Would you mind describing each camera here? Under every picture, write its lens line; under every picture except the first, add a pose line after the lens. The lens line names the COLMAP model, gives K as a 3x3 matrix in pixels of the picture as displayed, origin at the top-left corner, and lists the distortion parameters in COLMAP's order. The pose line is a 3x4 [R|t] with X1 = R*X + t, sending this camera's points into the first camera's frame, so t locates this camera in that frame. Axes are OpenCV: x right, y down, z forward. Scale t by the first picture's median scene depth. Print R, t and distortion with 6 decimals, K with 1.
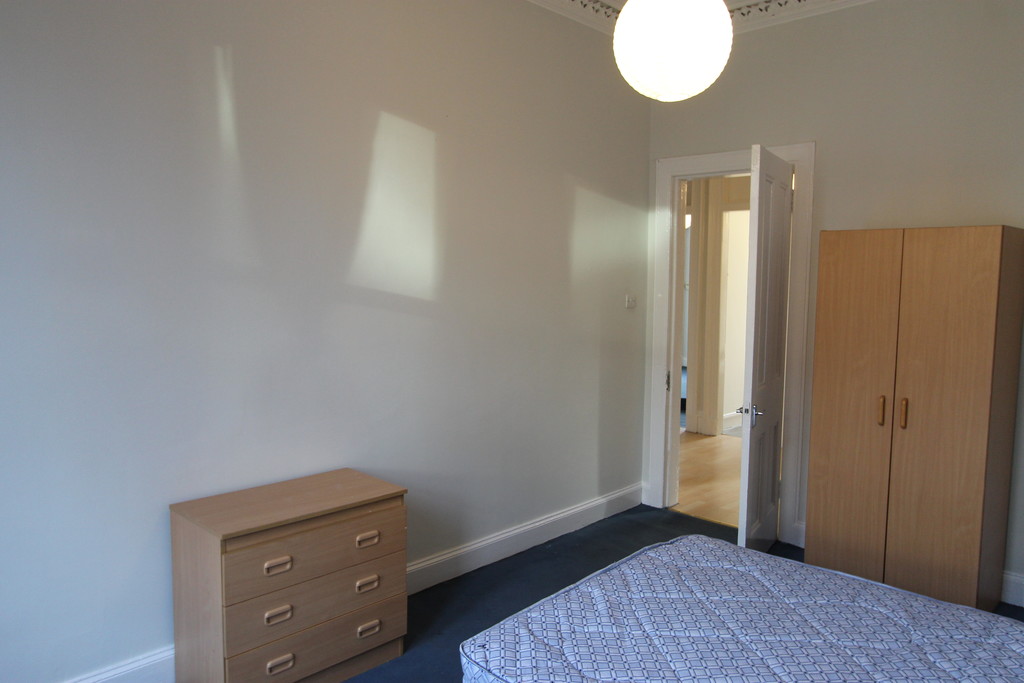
lens RADIAL K [[758.2, 0, 515.0], [0, 758.2, 344.0], [0, 0, 1]] dist [-0.017902, 0.021560]
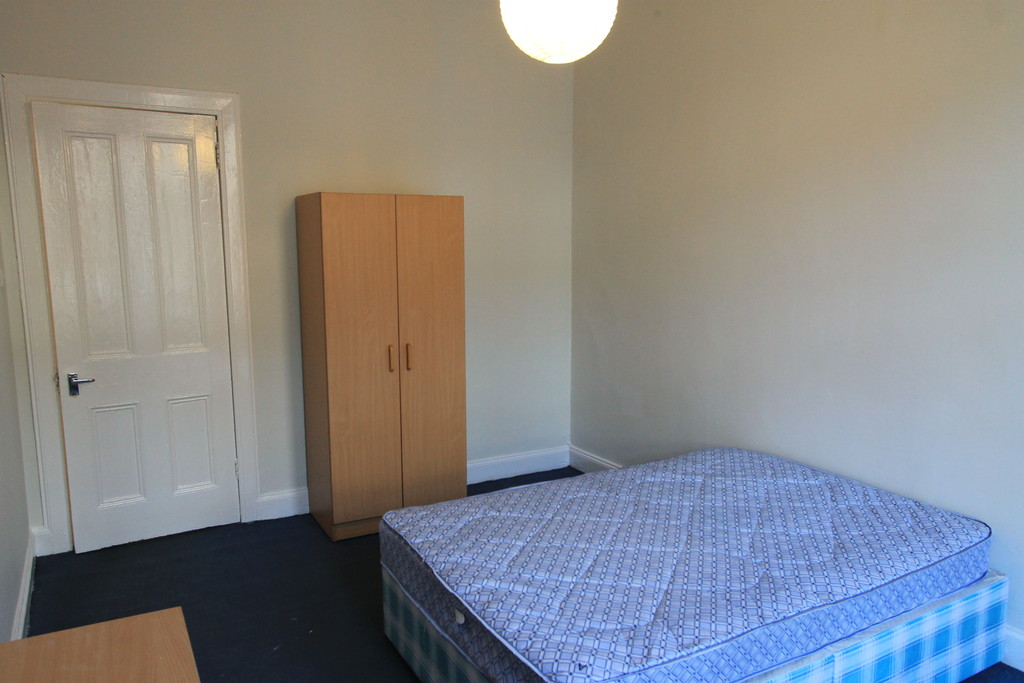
lens RADIAL K [[758.2, 0, 514.3], [0, 758.2, 339.5], [0, 0, 1]] dist [-0.017902, 0.021560]
pose [[0.294464, -0.137887, 0.945663, -0.530599], [0.097016, 0.988737, 0.113959, -0.050489], [-0.950725, 0.058187, 0.304525, 0.499444]]
